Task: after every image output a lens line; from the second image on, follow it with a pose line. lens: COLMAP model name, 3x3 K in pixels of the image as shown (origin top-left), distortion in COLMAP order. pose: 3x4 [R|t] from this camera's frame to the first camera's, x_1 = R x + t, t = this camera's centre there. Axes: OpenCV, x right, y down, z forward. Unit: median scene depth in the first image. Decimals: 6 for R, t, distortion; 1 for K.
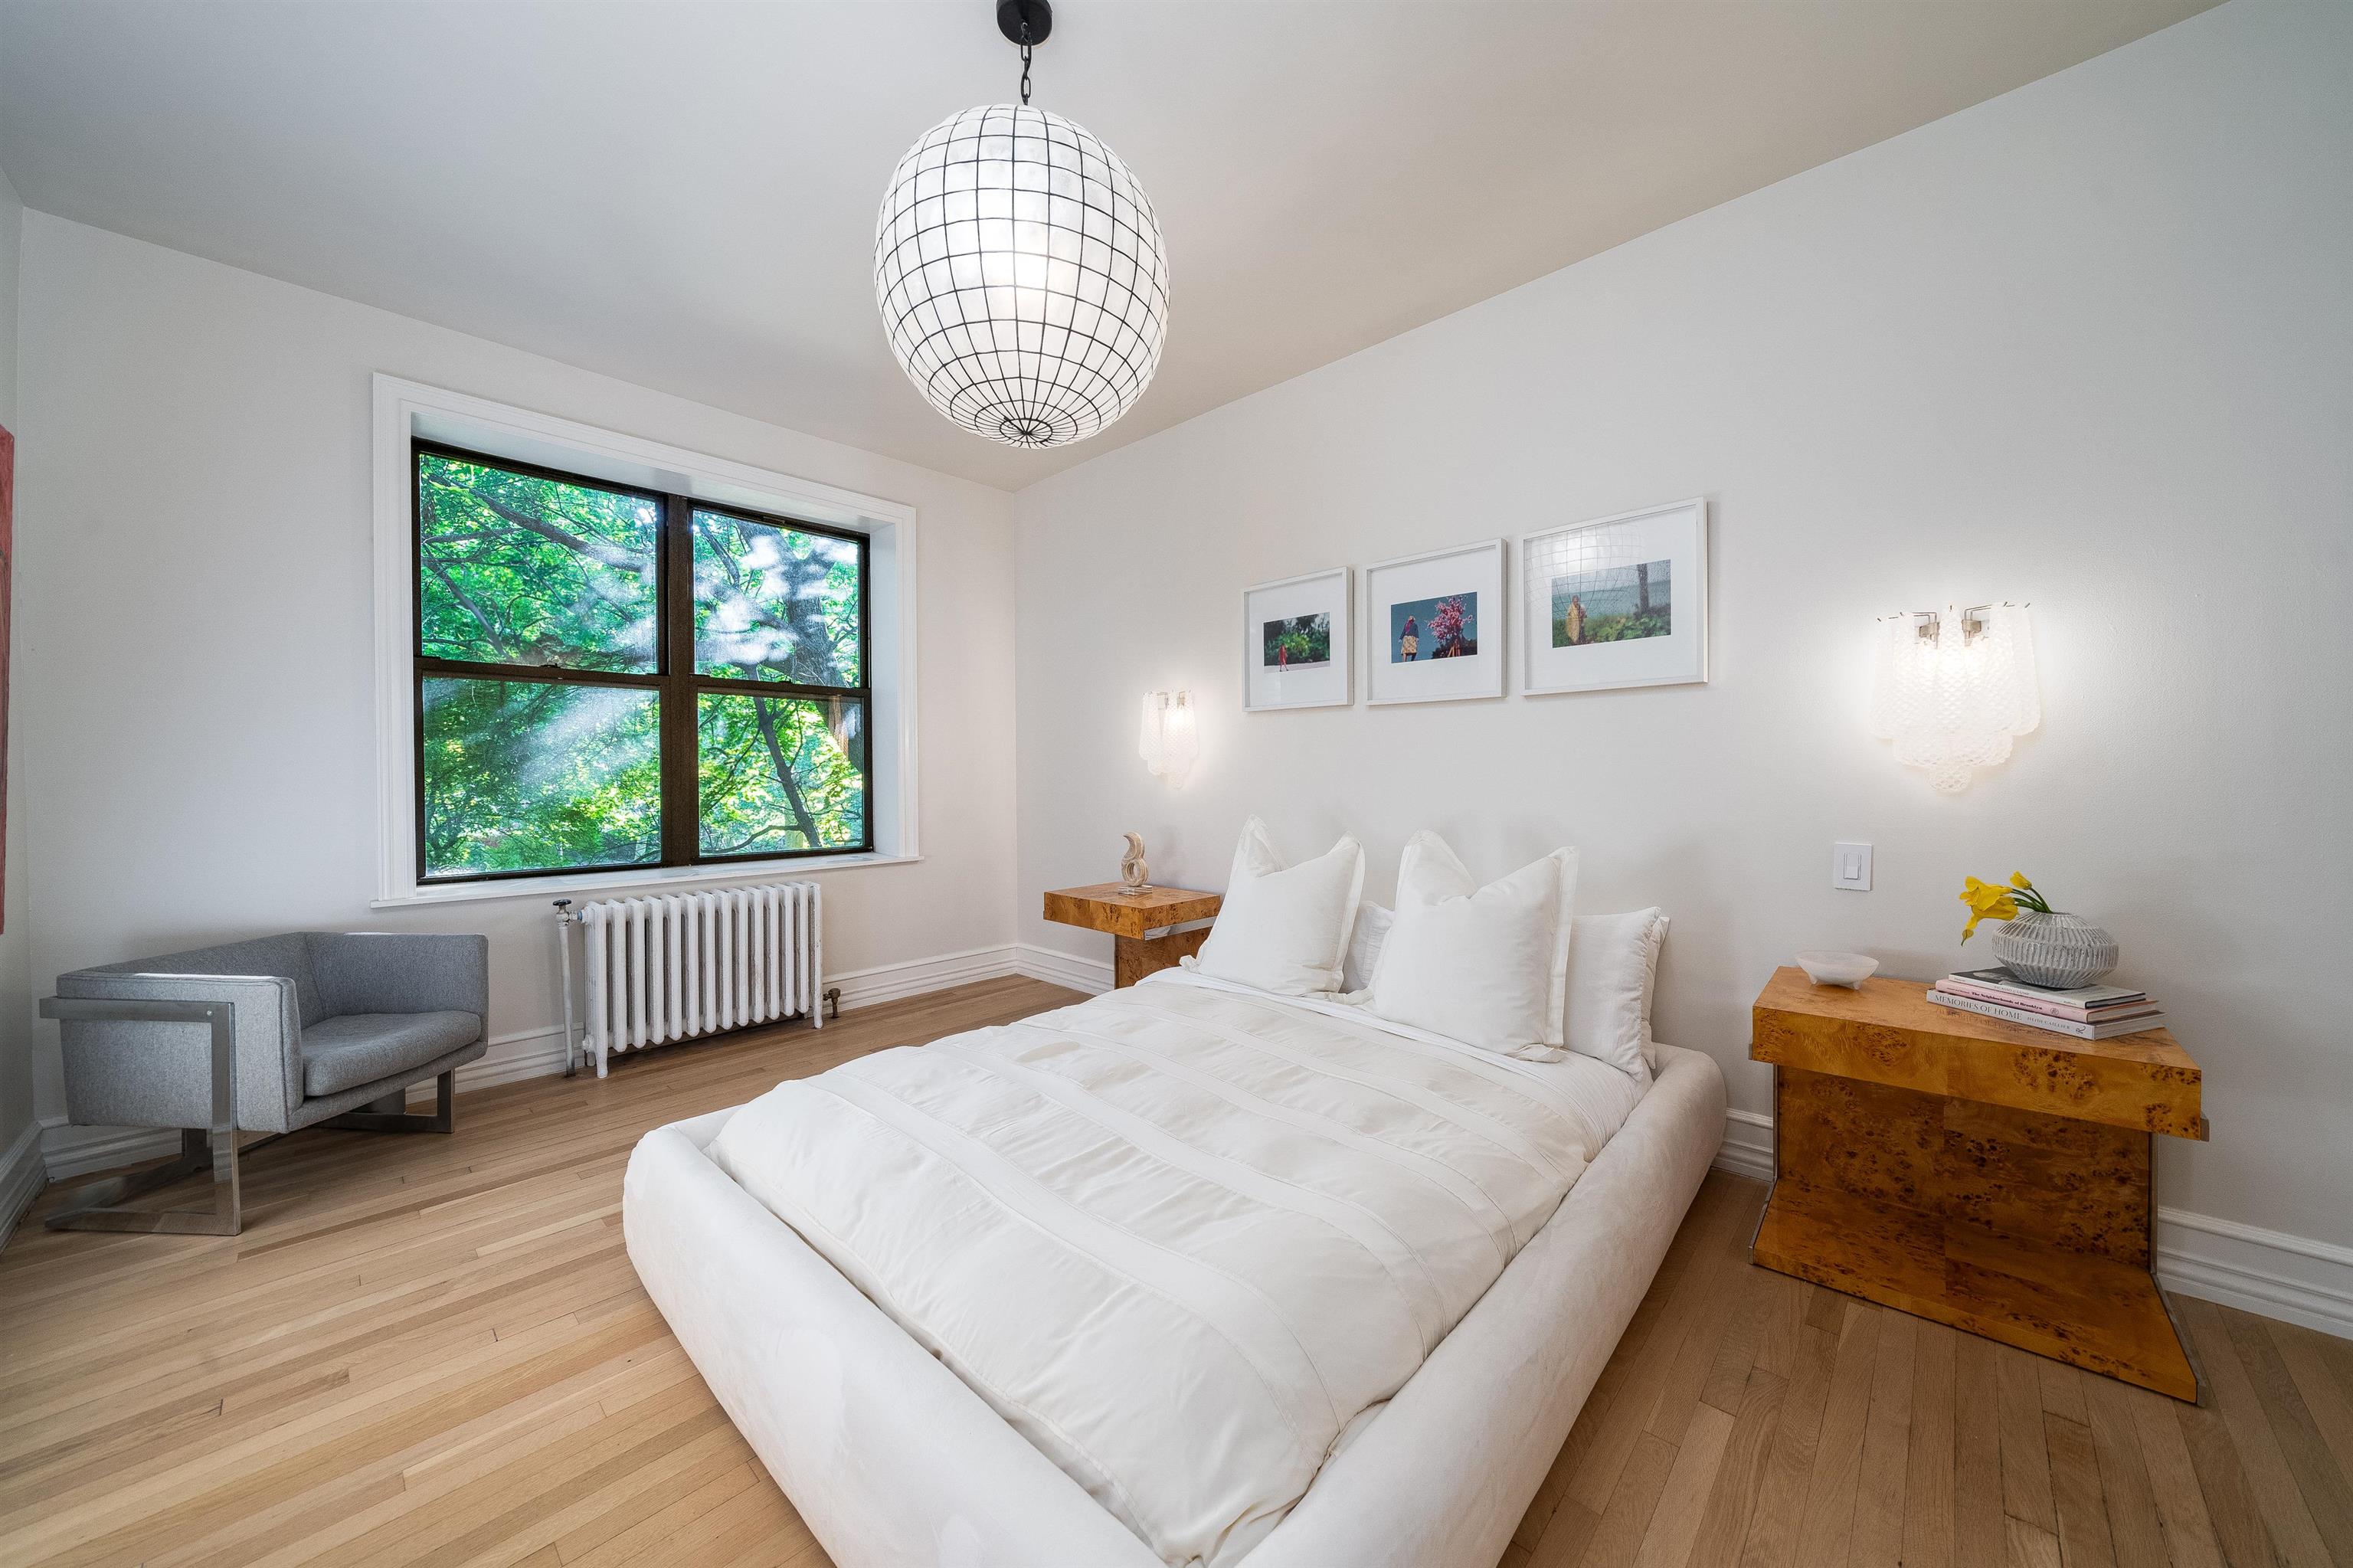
lens RADIAL K [[845.9, 0, 1176.5], [0, 845.9, 784.0], [0, 0, 1]] dist [-0.001070, -0.000020]
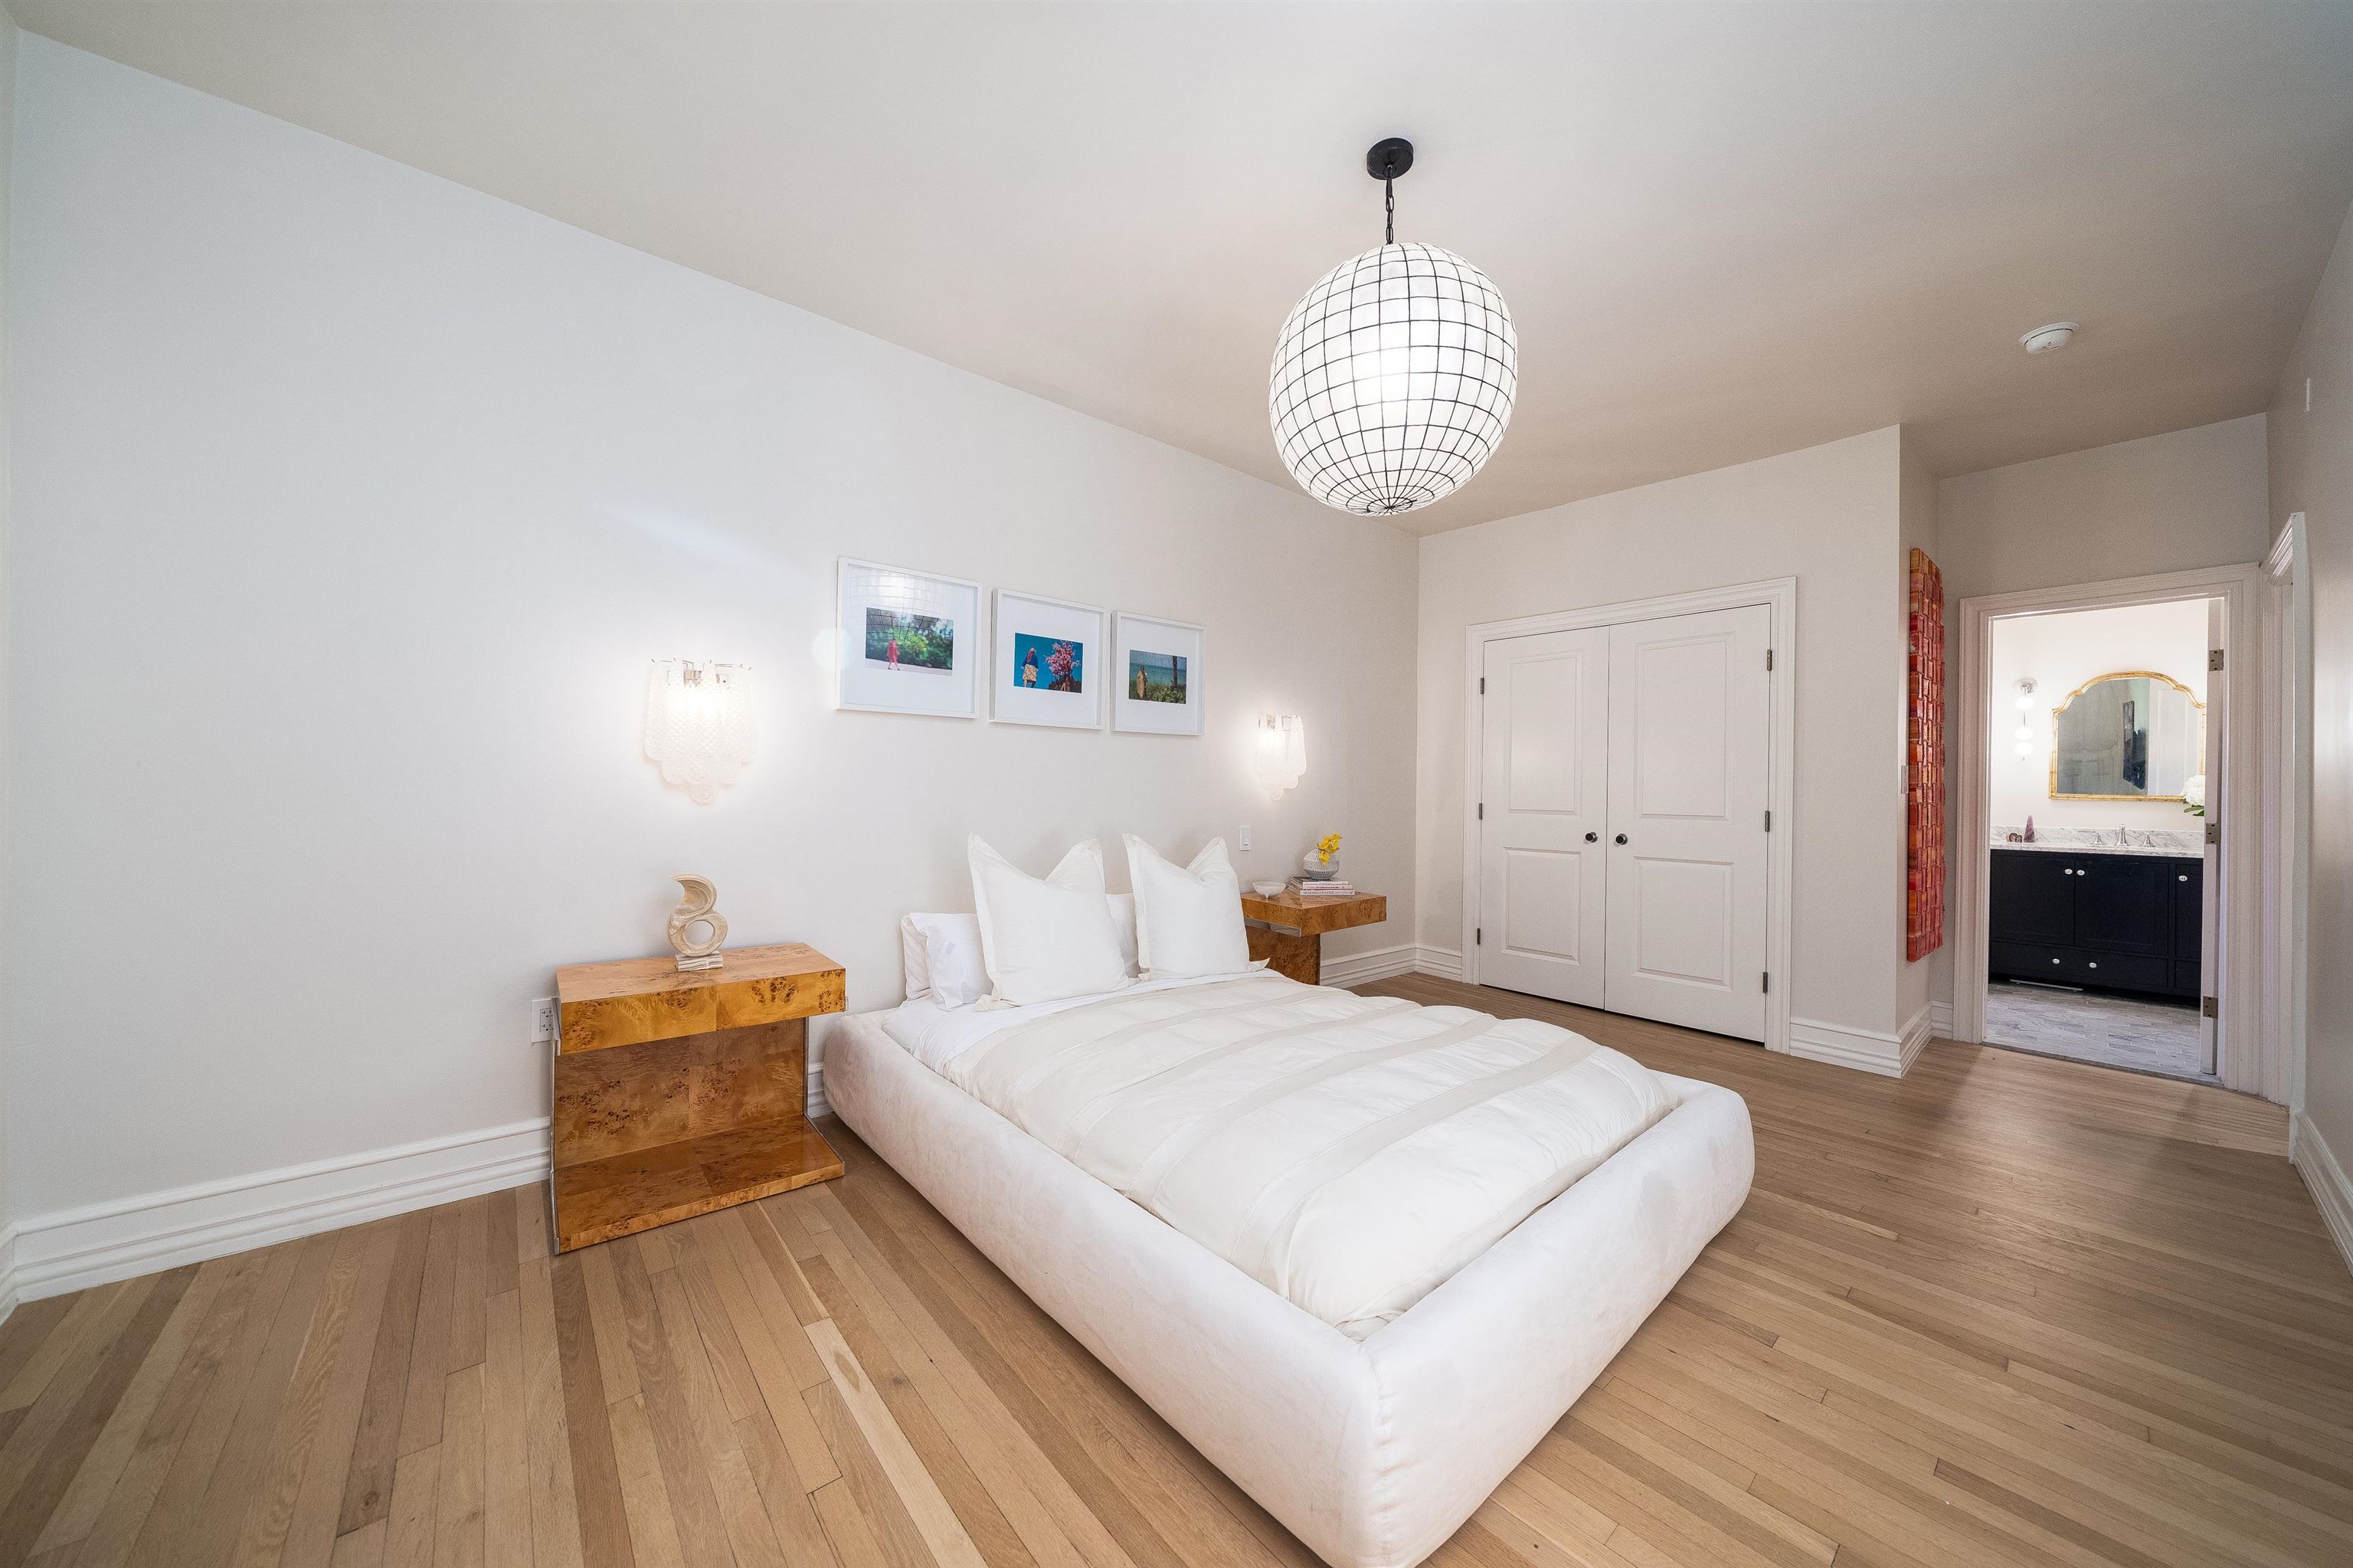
lens RADIAL K [[809.5, 0, 1217.8], [0, 809.5, 794.2], [0, 0, 1]] dist [0.000401, 0.000037]
pose [[0.076394, 0.001935, 0.997076, -0.764057], [0.001054, 0.999997, -0.002022, -0.002382], [-0.997077, 0.001206, 0.076392, 0.666831]]
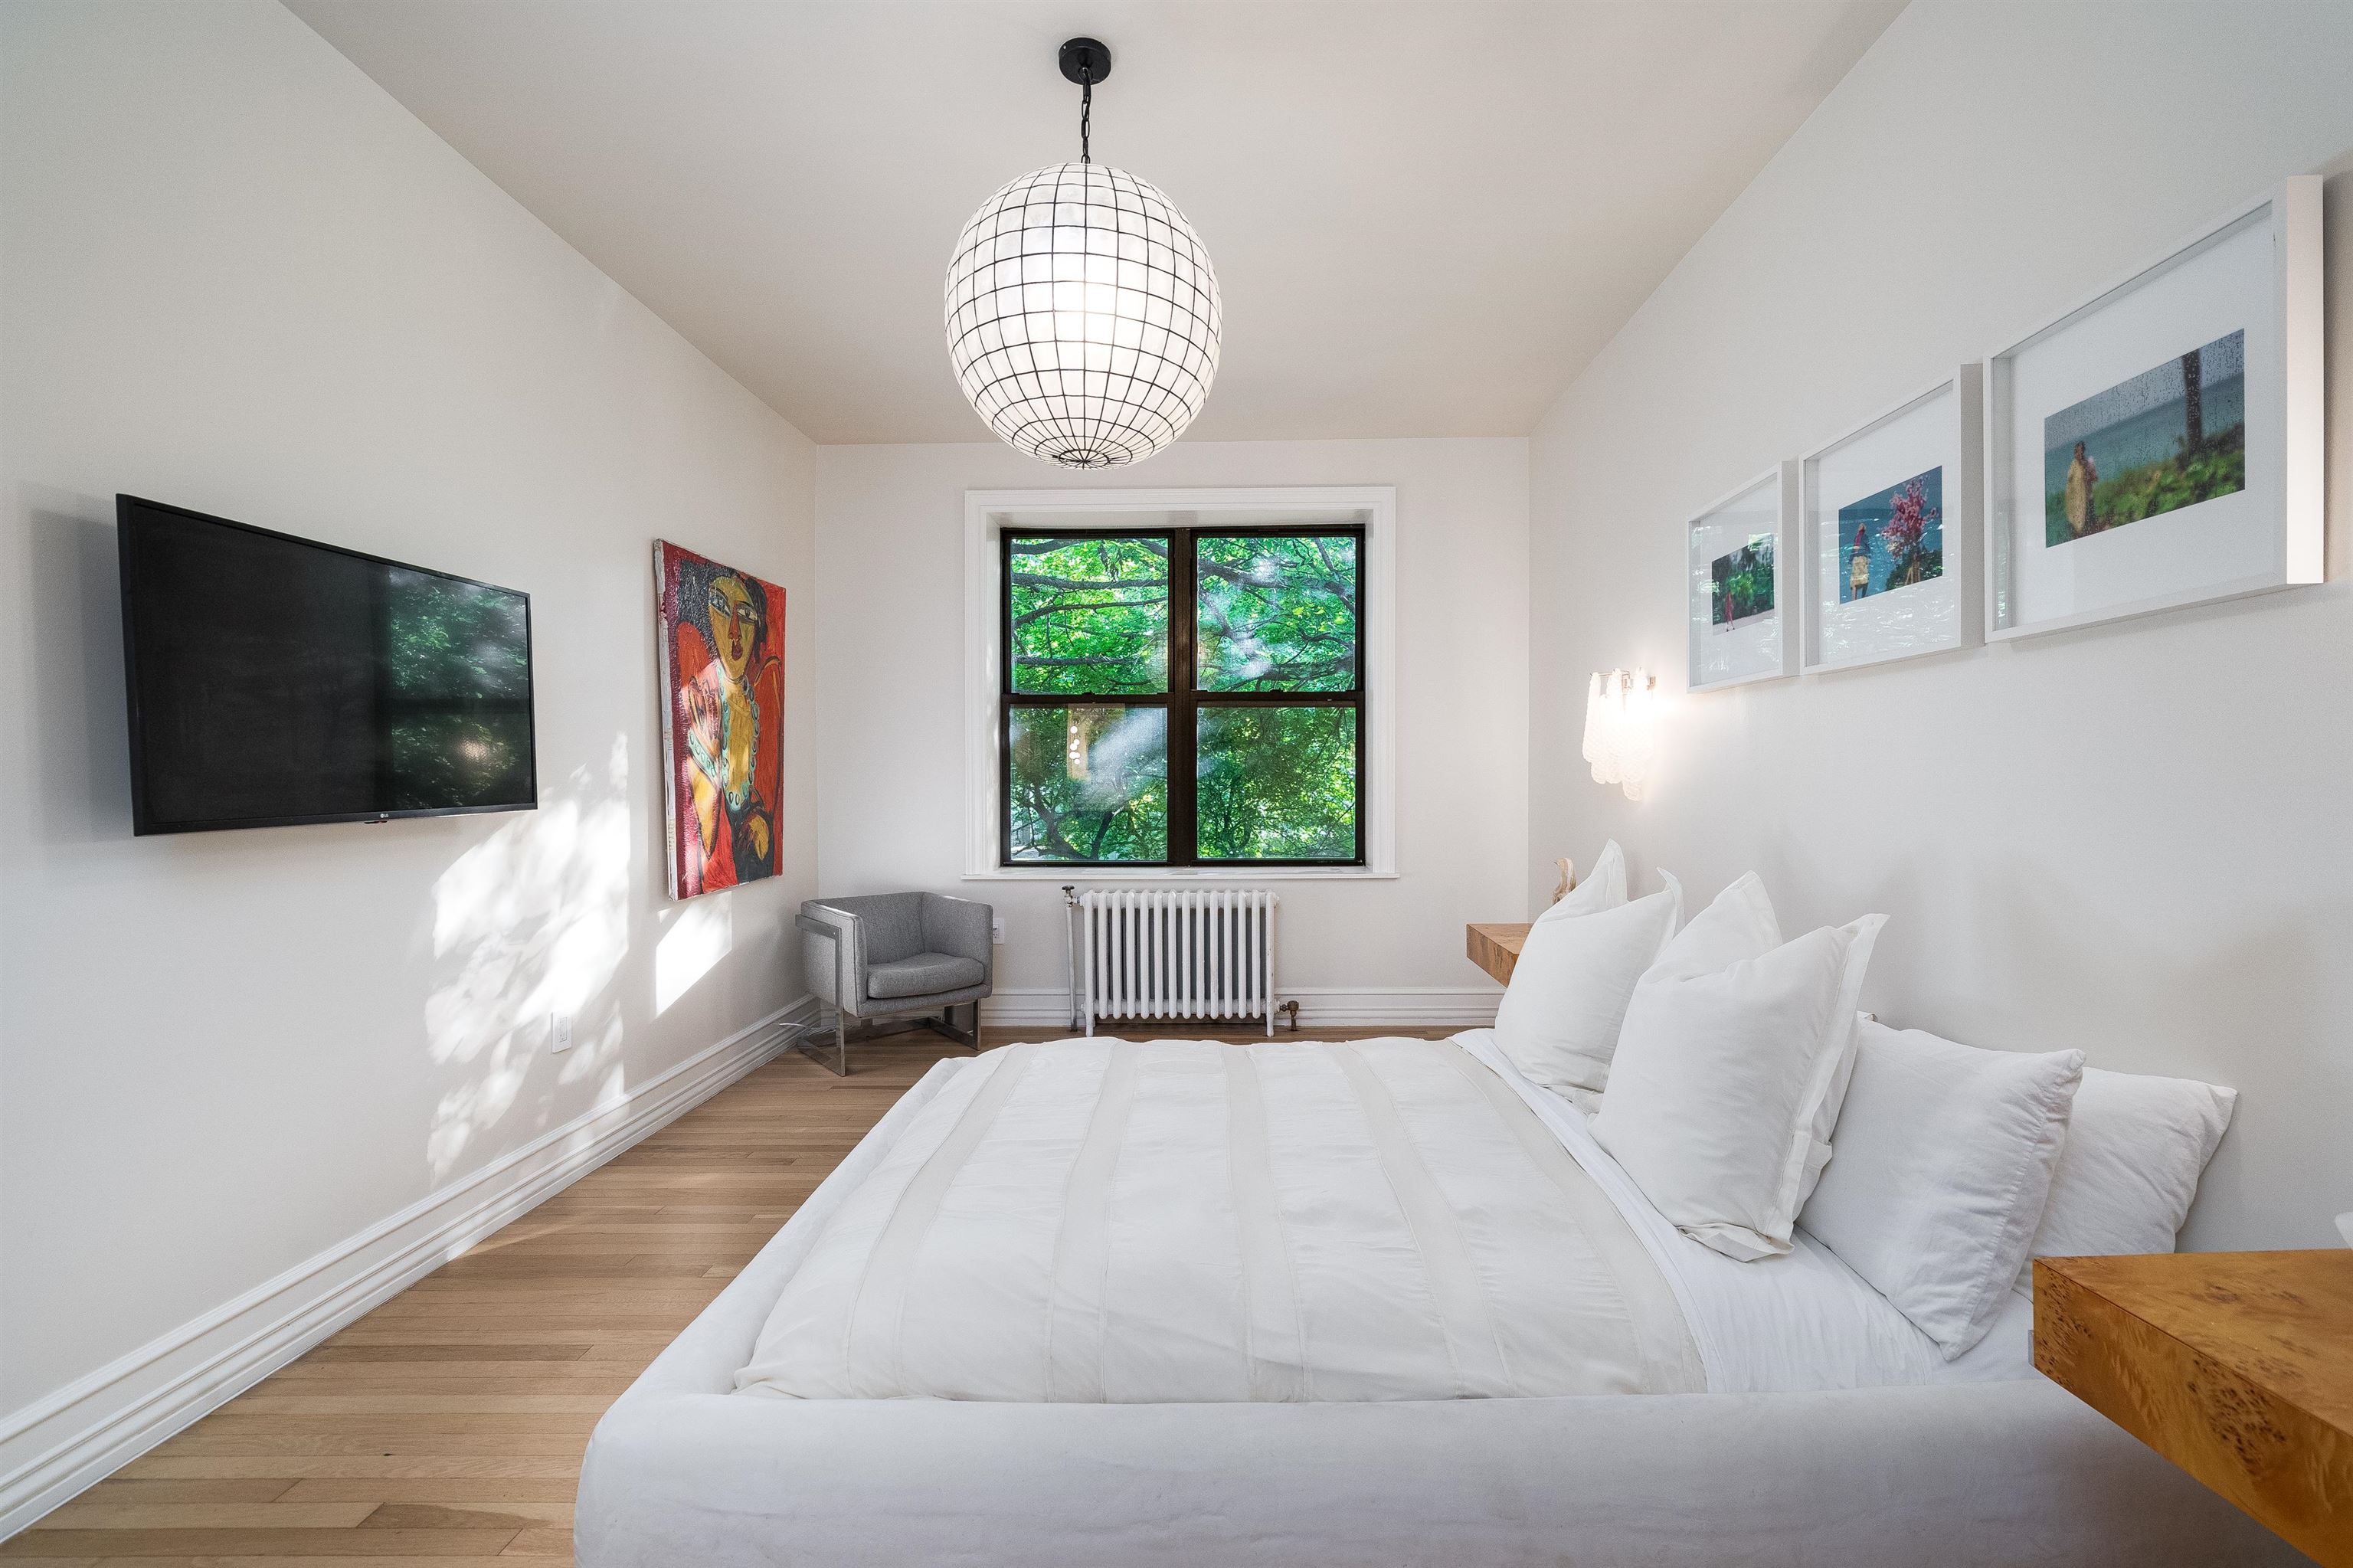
lens RADIAL K [[1030.4, 0, 1176.5], [0, 1030.4, 784.0], [0, 0, 1]] dist [-0.000193, 0.000089]
pose [[0.654648, 0.000921, -0.755933, 0.510290], [-0.006337, 0.999971, -0.004270, -0.004928], [0.755907, 0.007586, 0.654635, 0.142757]]
